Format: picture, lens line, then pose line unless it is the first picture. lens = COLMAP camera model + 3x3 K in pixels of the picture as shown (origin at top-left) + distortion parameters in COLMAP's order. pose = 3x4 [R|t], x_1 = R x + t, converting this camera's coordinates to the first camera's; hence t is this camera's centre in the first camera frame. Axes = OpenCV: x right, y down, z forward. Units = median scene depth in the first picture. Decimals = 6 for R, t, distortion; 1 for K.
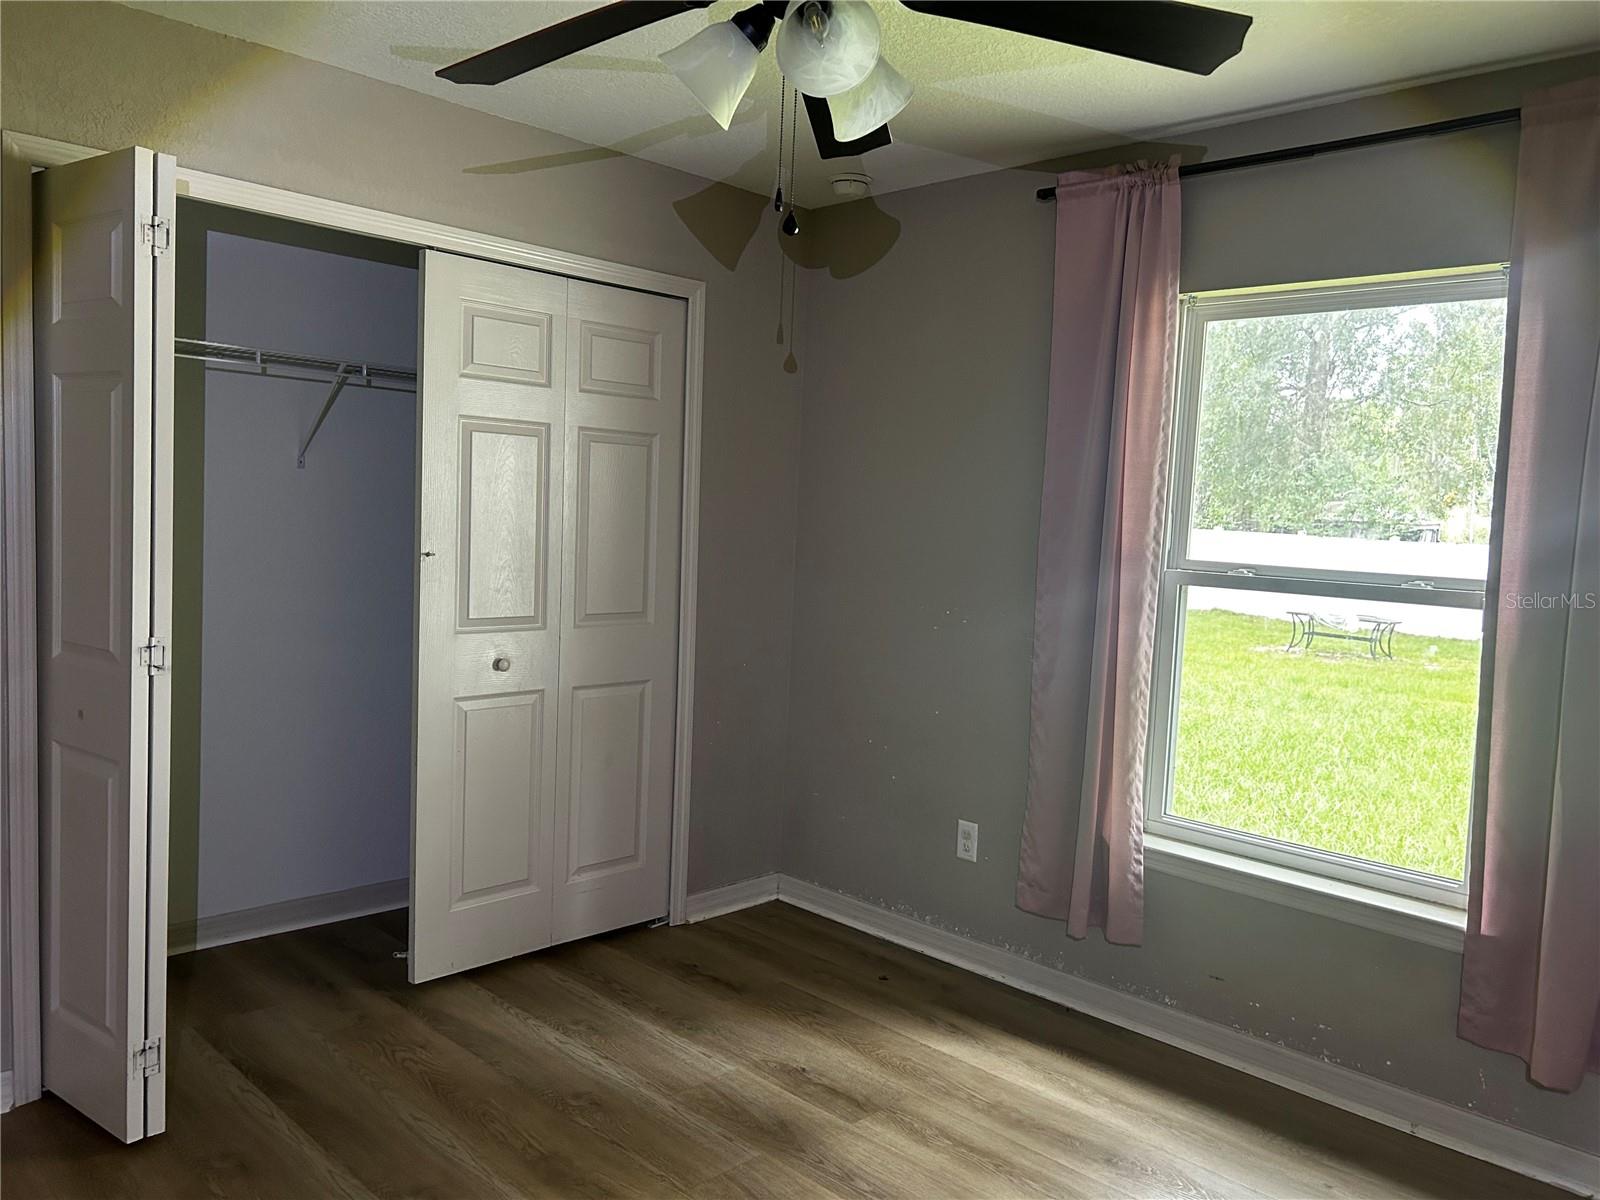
lens RADIAL K [[1216.3, 0, 802.3], [0, 1216.3, 600.5], [0, 0, 1]] dist [0.052453, -0.050836]
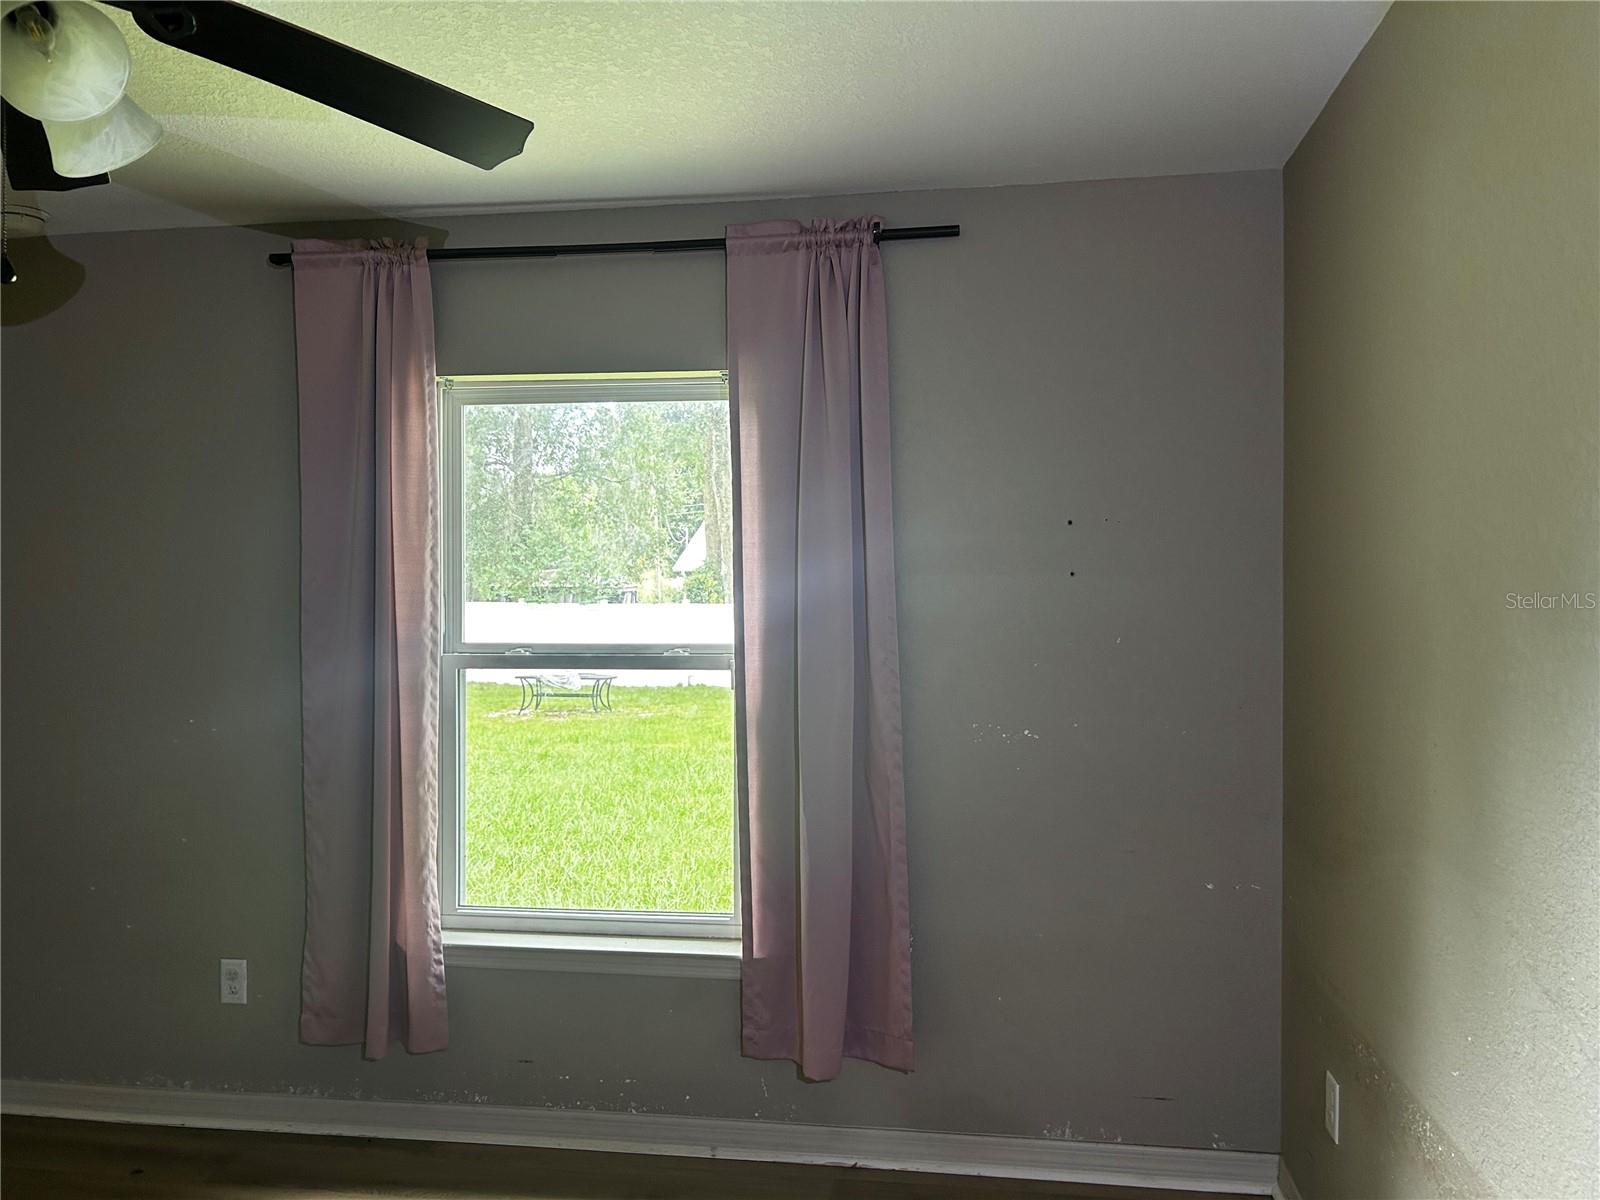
lens RADIAL K [[1216.3, 0, 822.4], [0, 1216.3, 612.1], [0, 0, 1]] dist [0.052453, -0.050836]
pose [[0.807185, -0.055560, 0.587679, -0.031488], [0.084436, 0.996191, -0.021793, -0.012769], [-0.584229, 0.067213, 0.808801, 0.030609]]
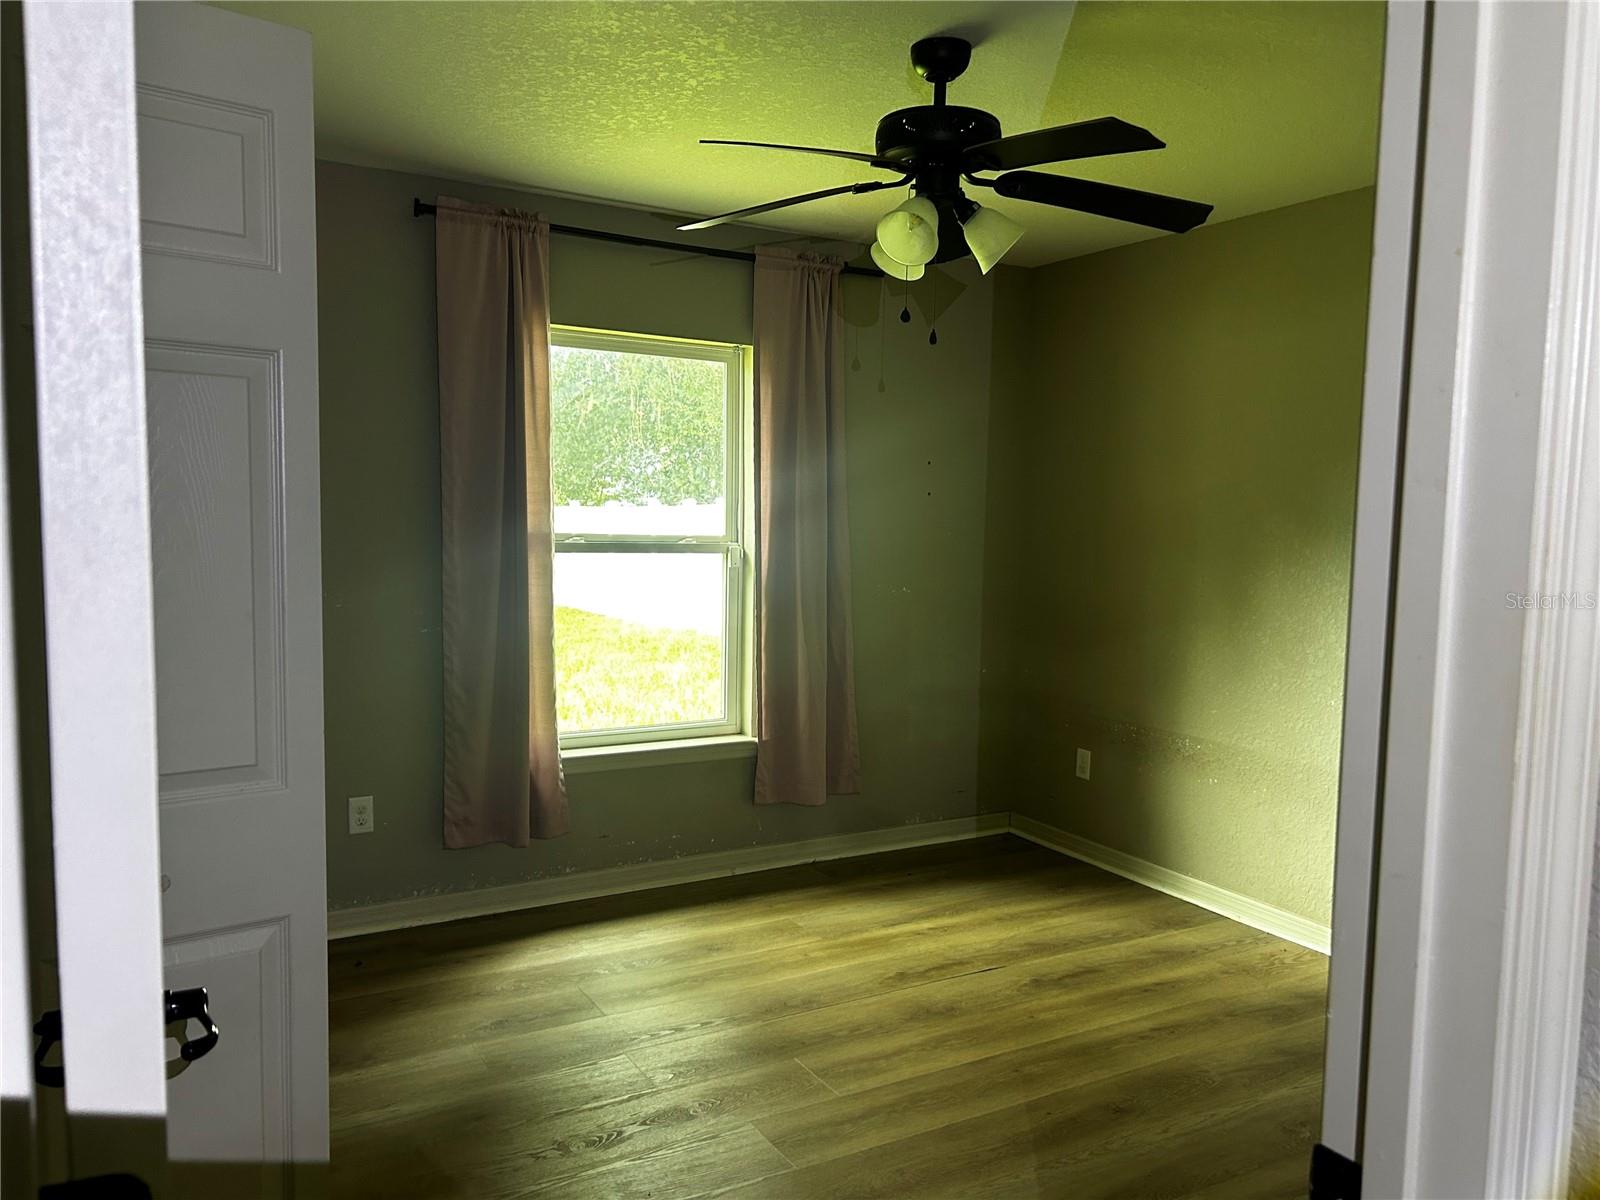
lens RADIAL K [[1216.3, 0, 809.2], [0, 1216.3, 628.0], [0, 0, 1]] dist [0.052453, -0.050836]
pose [[0.249852, -0.133254, 0.959071, -0.867511], [0.065142, 0.990555, 0.120658, -0.071846], [-0.966090, 0.032329, 0.256173, 0.414868]]
